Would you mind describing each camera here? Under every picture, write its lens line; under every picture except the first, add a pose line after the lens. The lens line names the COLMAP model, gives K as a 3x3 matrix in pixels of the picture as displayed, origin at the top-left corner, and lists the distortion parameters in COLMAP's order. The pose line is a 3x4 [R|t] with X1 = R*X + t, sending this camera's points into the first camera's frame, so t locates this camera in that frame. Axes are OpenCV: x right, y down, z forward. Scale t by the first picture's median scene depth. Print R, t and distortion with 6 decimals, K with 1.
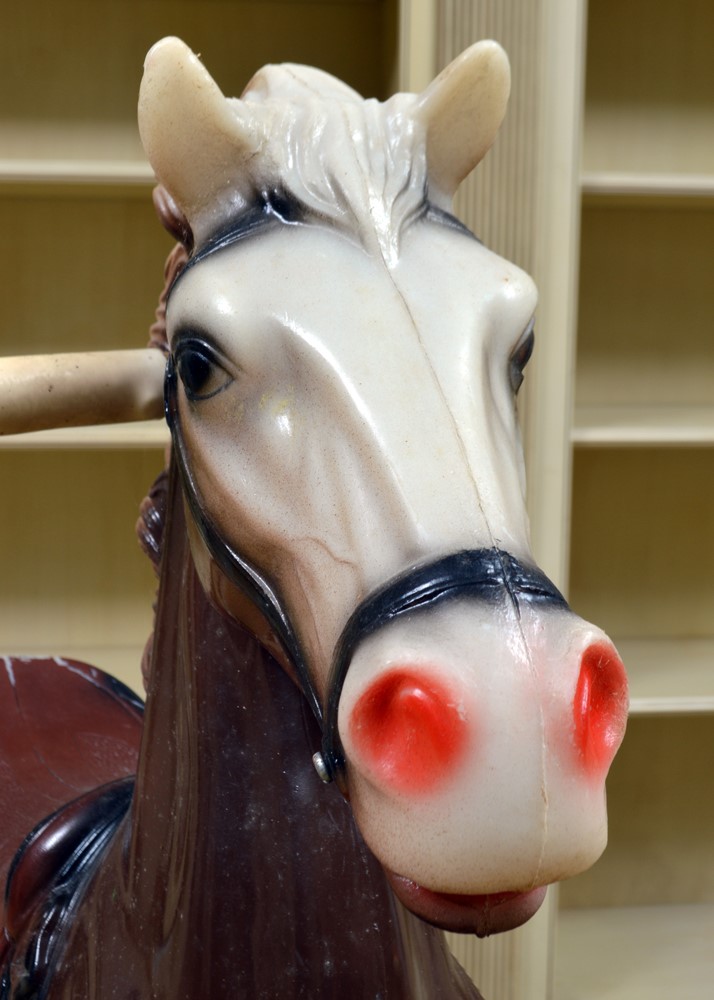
lens RADIAL K [[1485.5, 0, 357.0], [0, 1485.5, 500.0], [0, 0, 1]] dist [-0.017661, -0.008562]
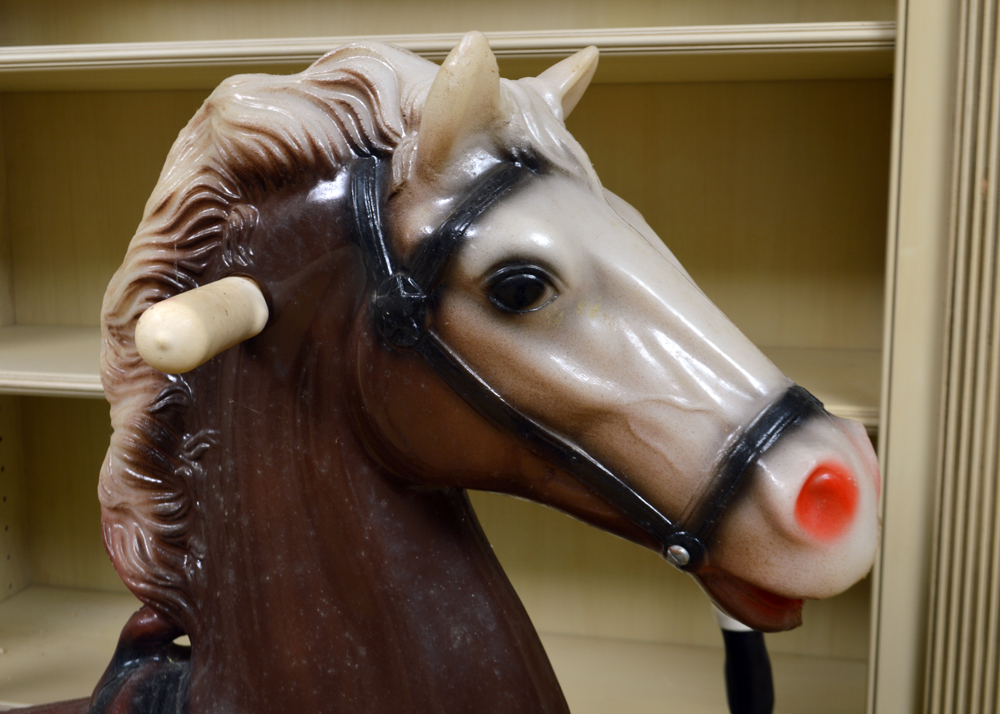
lens RADIAL K [[1263.2, 0, 500.0], [0, 1263.2, 357.0], [0, 0, 1]] dist [-0.018790, -0.027076]
pose [[0.659785, -0.121490, 0.741568, -0.965755], [0.119578, 0.991244, 0.056004, -0.094933], [-0.741879, 0.051724, 0.668536, 0.280138]]
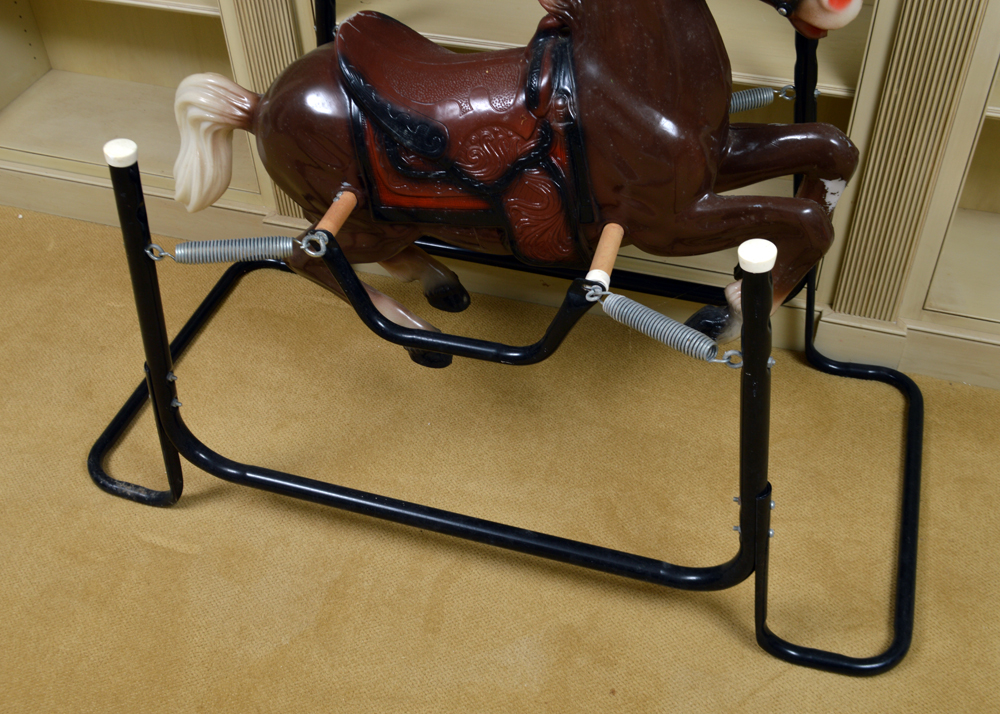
lens RADIAL K [[1120.3, 0, 500.0], [0, 1120.3, 357.0], [0, 0, 1]] dist [-0.018095, -0.012646]
pose [[0.708184, -0.506734, 0.491626, -2.247488], [0.141523, 0.784078, 0.604312, -0.900168], [-0.691699, -0.358388, 0.626986, -0.571900]]
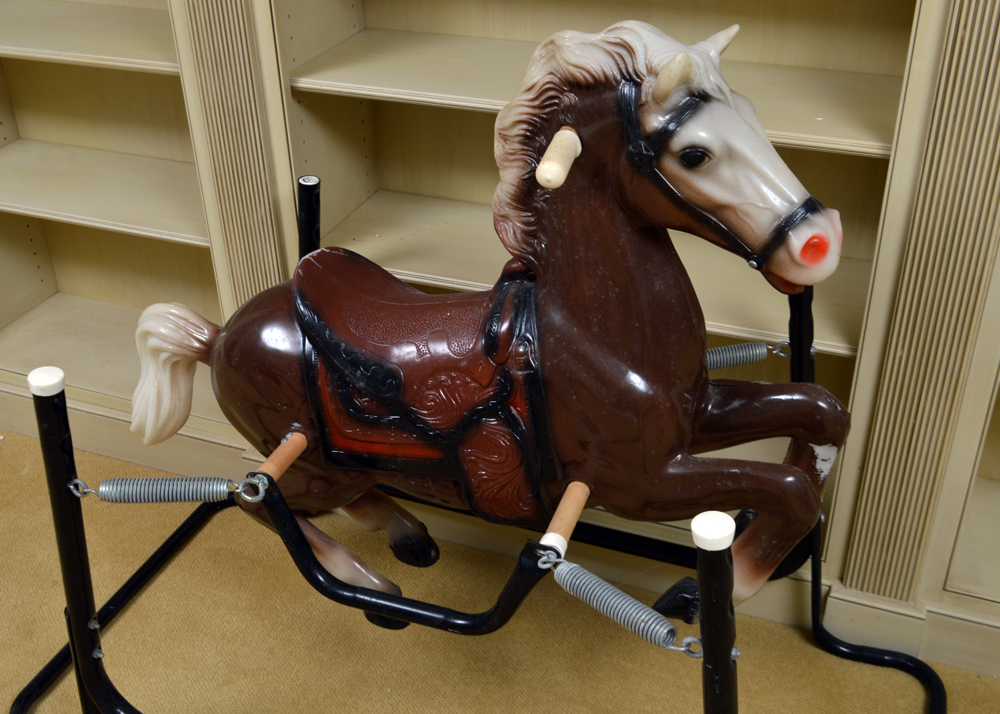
lens RADIAL K [[1135.5, 0, 500.0], [0, 1135.5, 357.0], [0, 0, 1]] dist [-0.016651, -0.000430]
pose [[0.753832, -0.360649, 0.549245, -1.911572], [0.123732, 0.898864, 0.420397, -0.778494], [-0.645313, -0.248950, 0.722216, -0.573272]]
